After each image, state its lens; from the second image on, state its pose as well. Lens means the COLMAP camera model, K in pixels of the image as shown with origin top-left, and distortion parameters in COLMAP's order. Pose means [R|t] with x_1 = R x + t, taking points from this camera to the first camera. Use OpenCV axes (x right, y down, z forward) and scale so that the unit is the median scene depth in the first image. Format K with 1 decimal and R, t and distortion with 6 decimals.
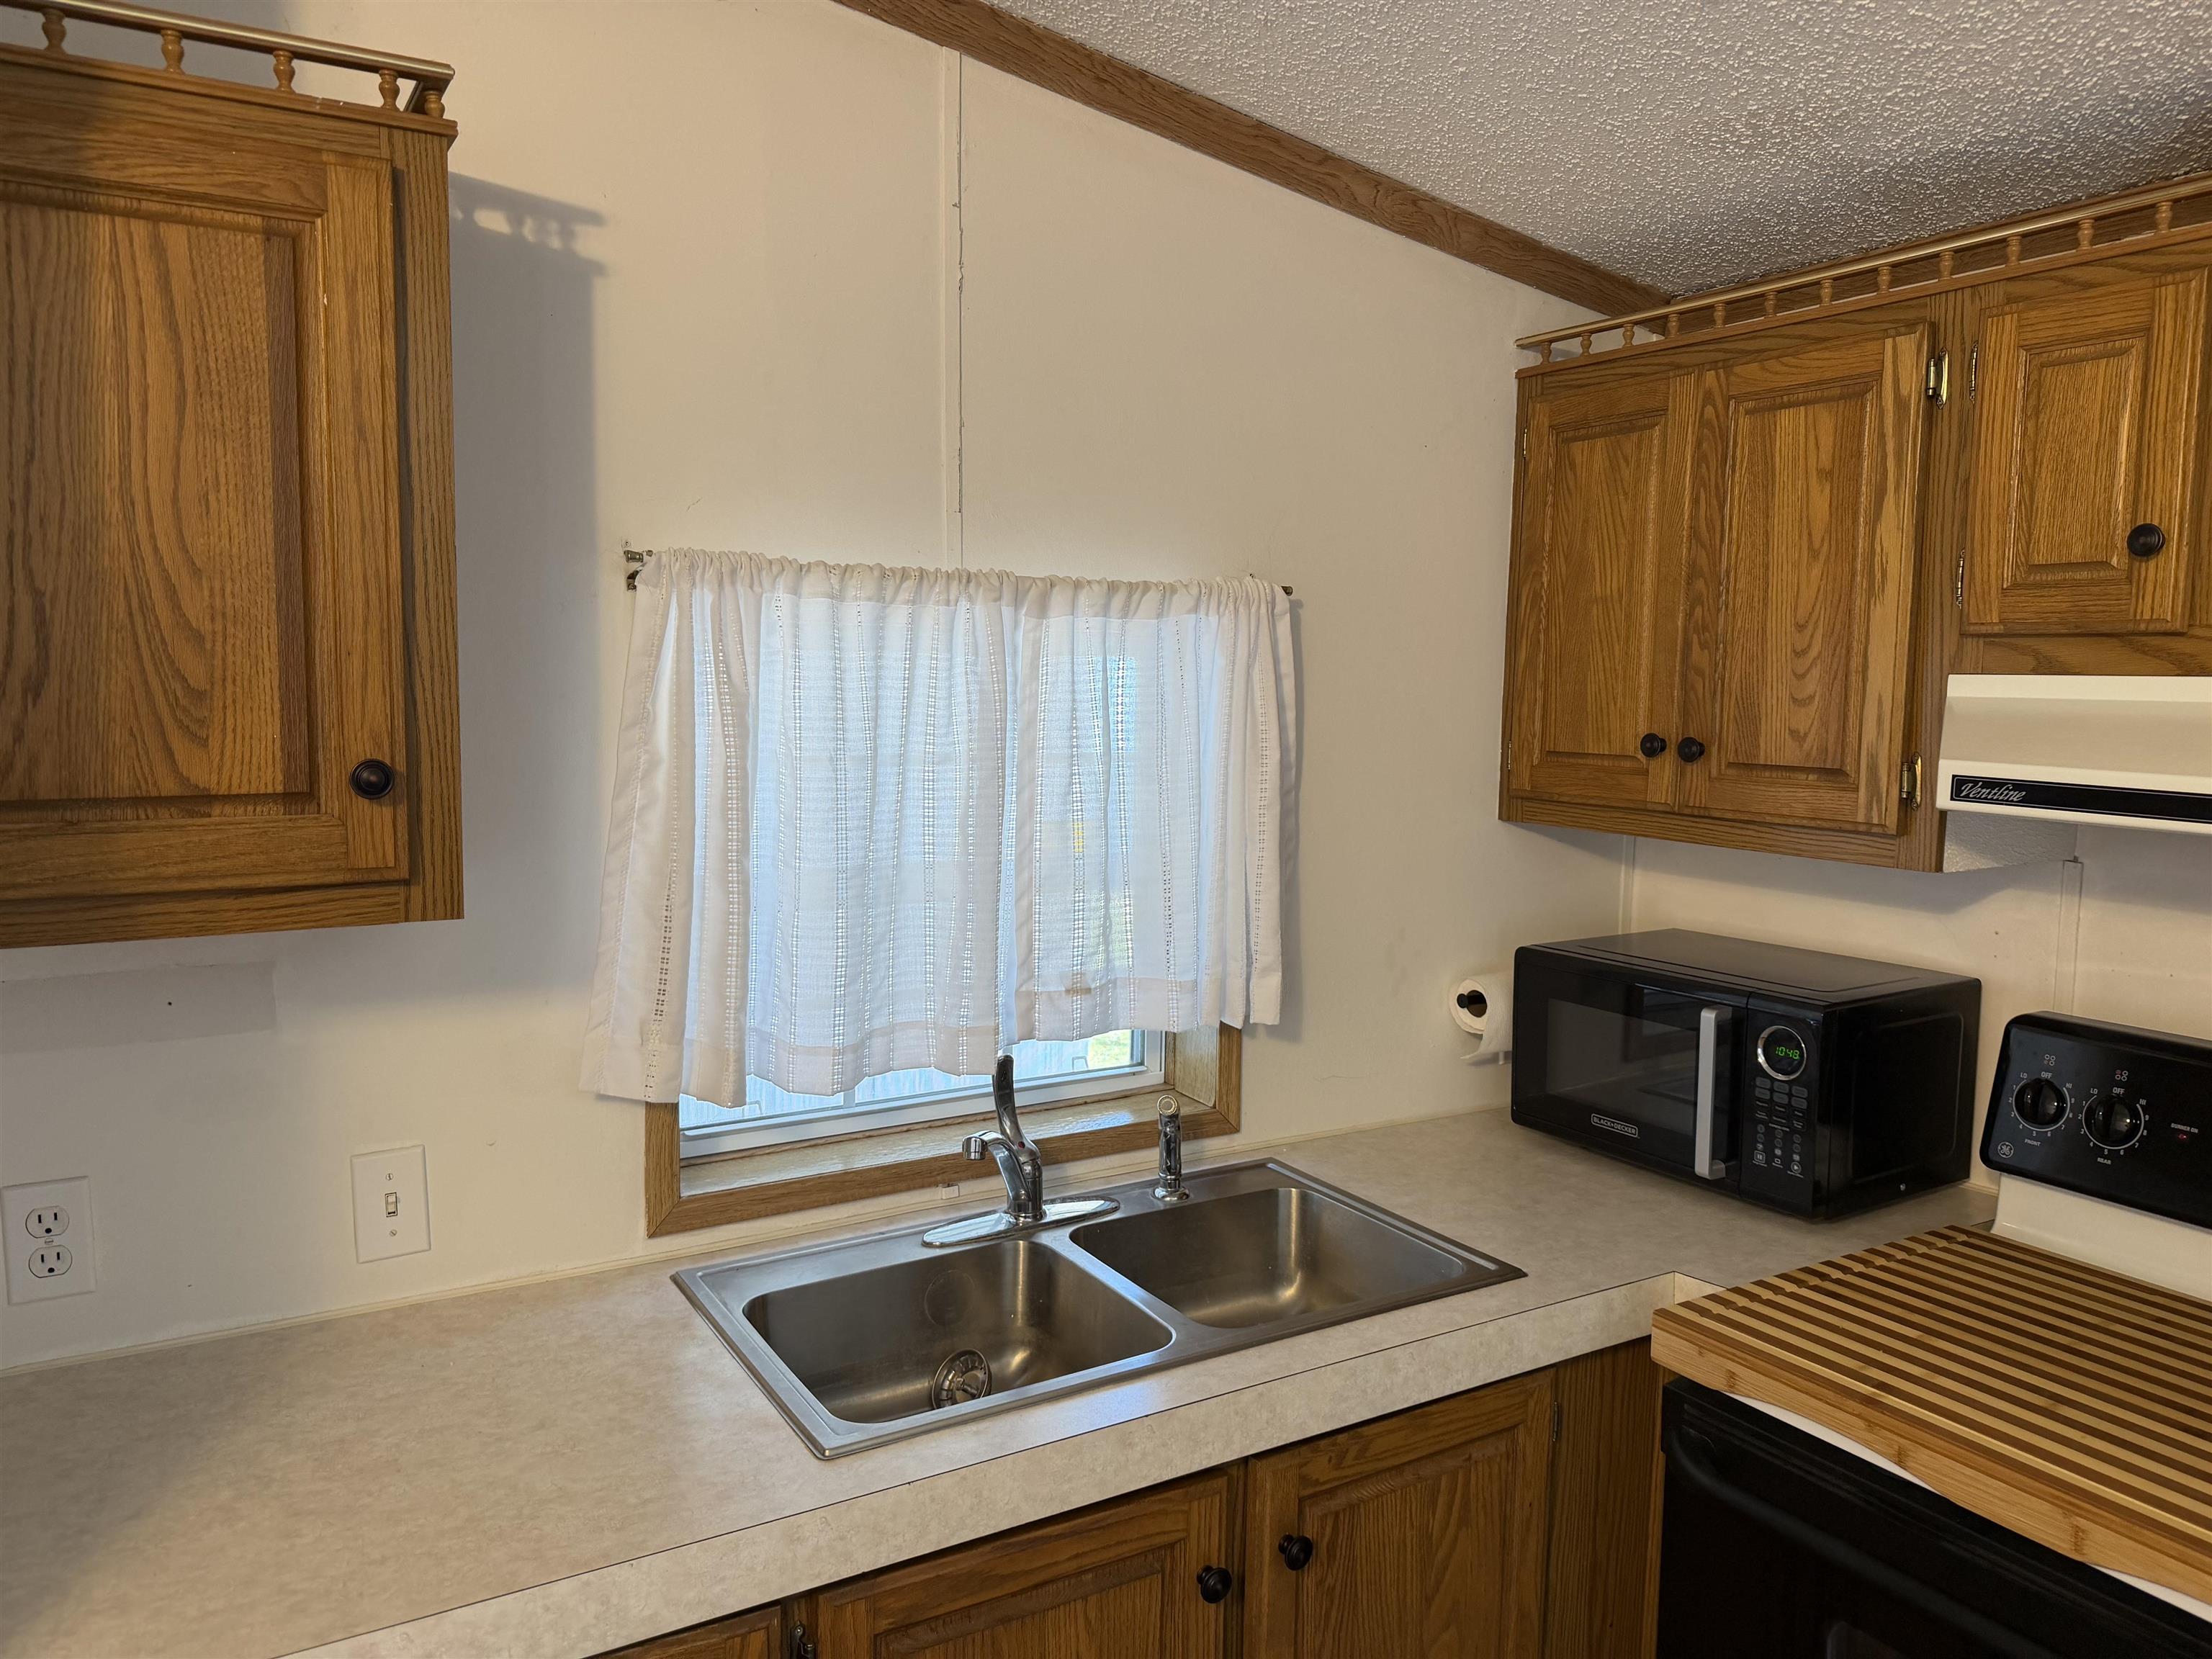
lens RADIAL K [[1550.1, 0, 1112.5], [0, 1550.1, 836.9], [0, 0, 1]] dist [0.042053, -0.053197]
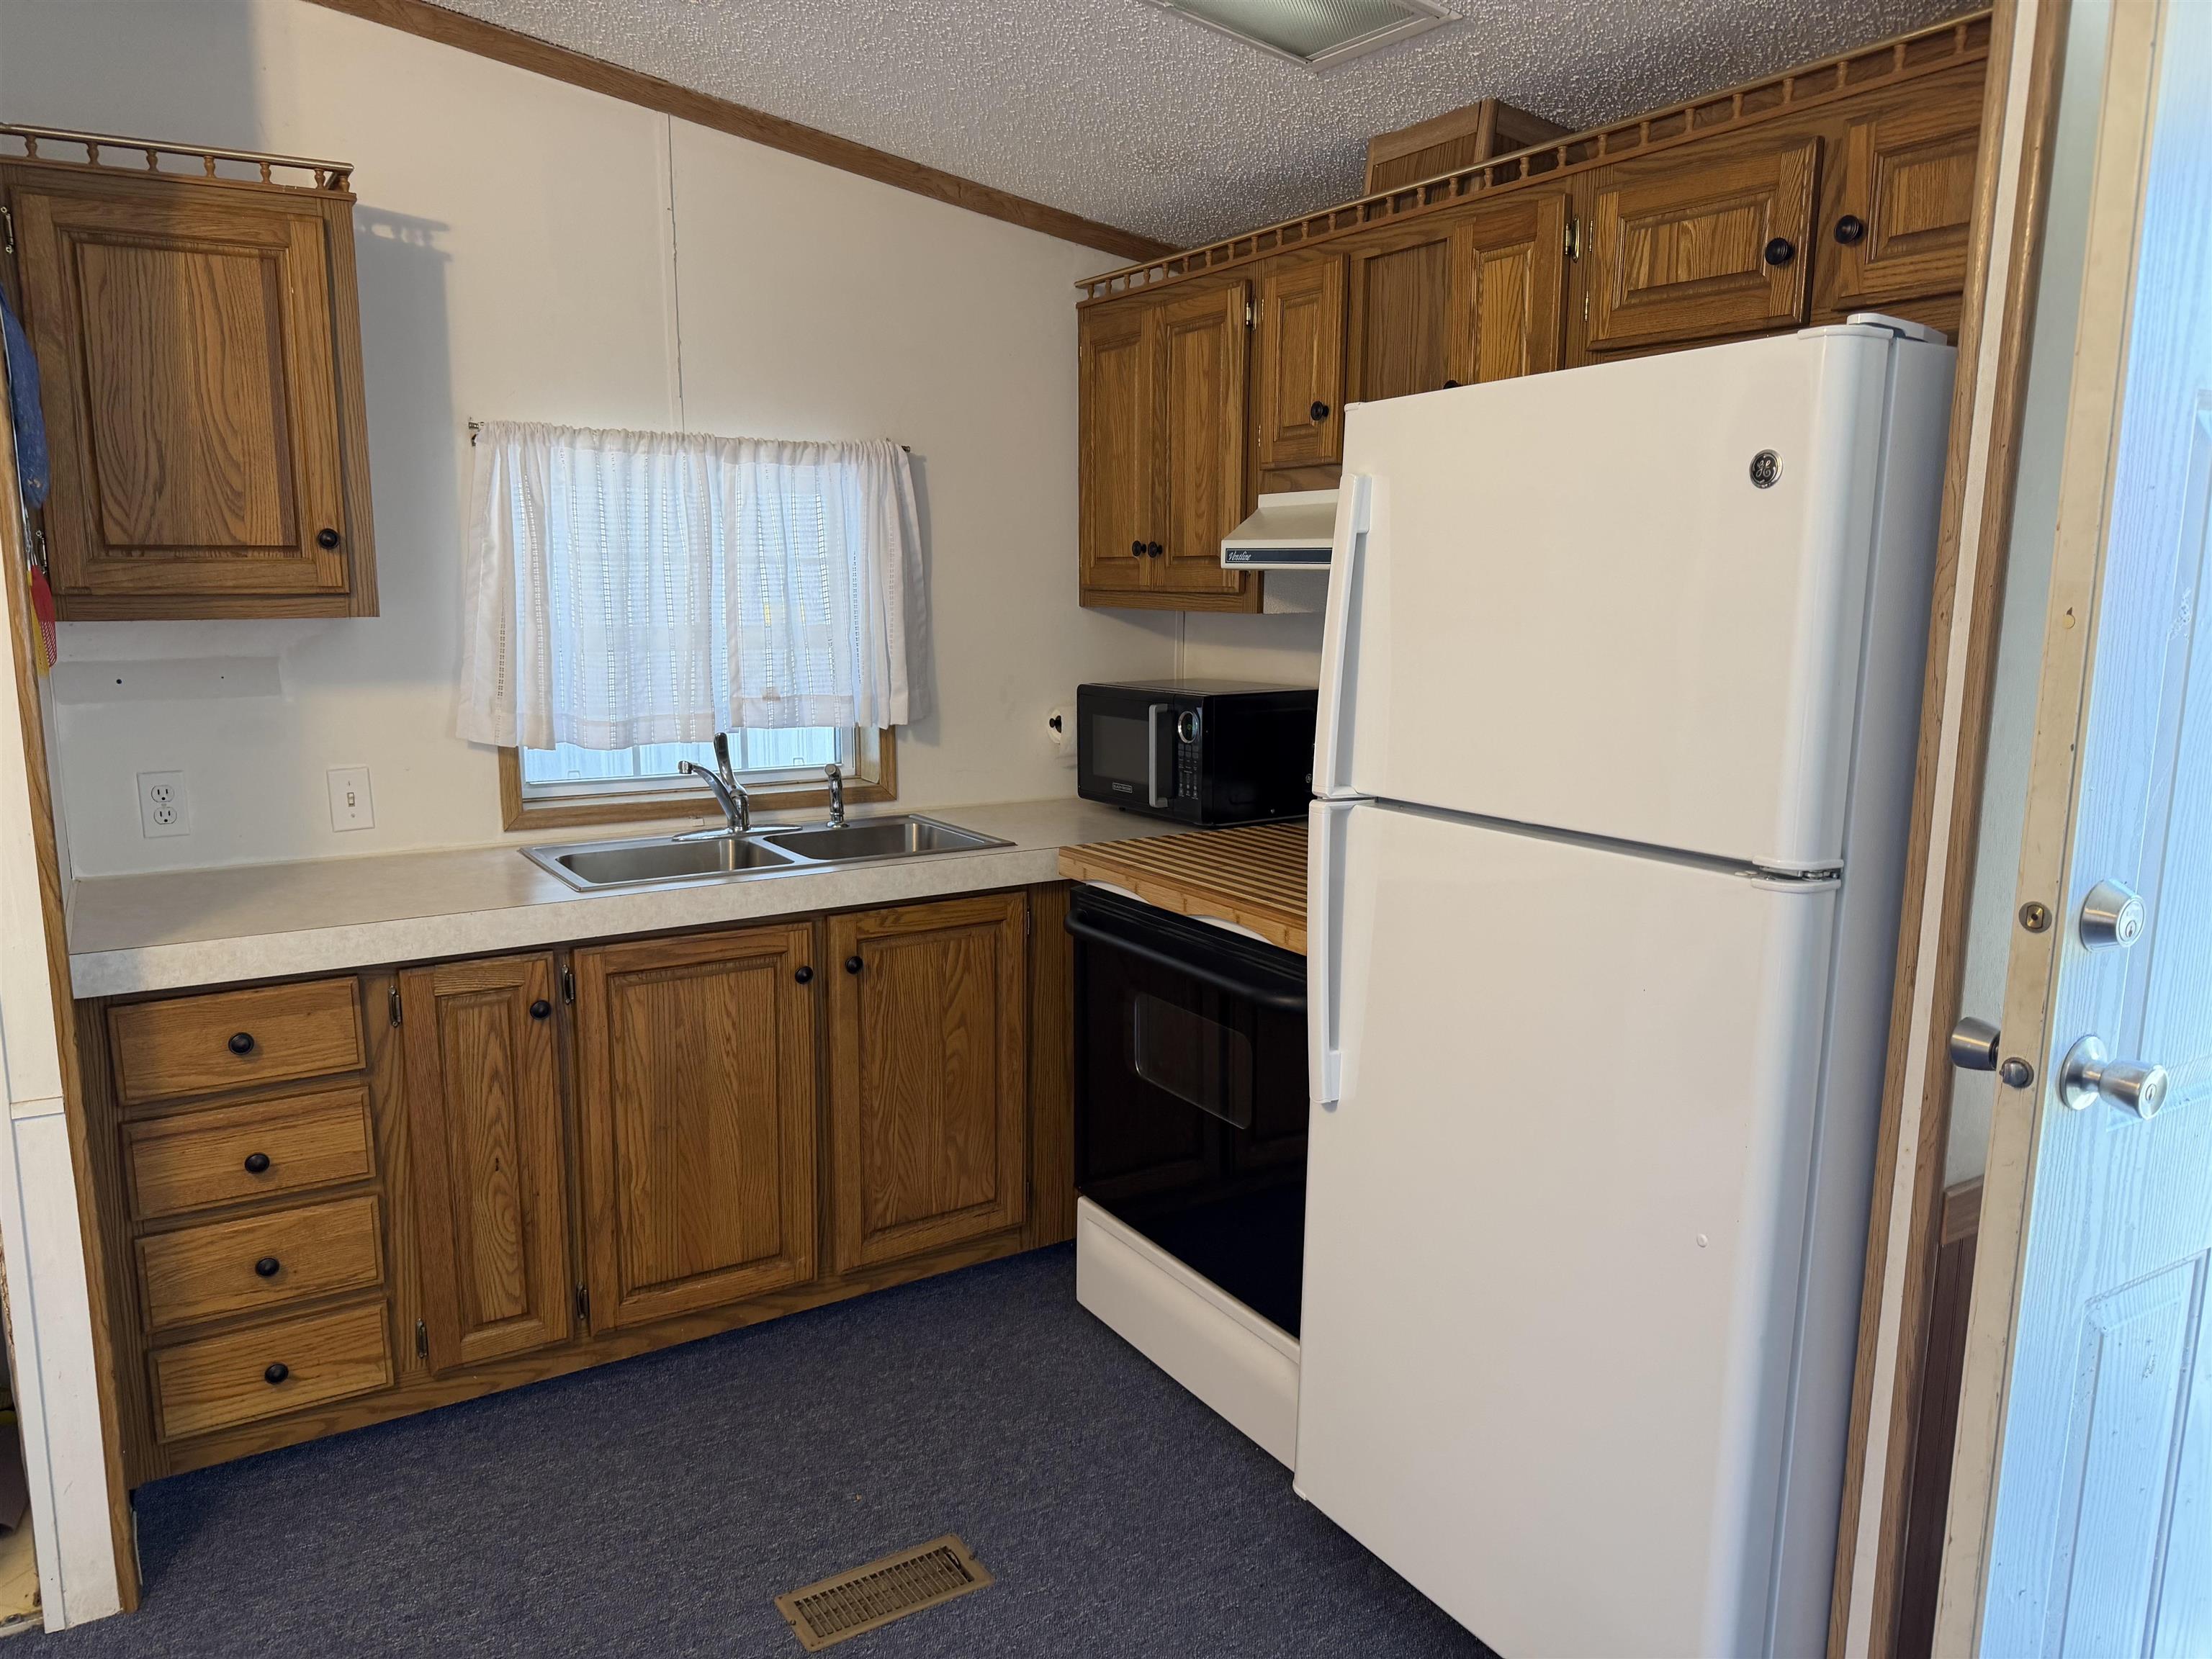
lens RADIAL K [[1550.1, 0, 1105.0], [0, 1550.1, 849.3], [0, 0, 1]] dist [0.042053, -0.053197]
pose [[0.999808, -0.012305, 0.015220, 0.317460], [0.011146, 0.997194, 0.074020, 0.147502], [-0.016088, -0.073836, 0.997141, -0.680745]]
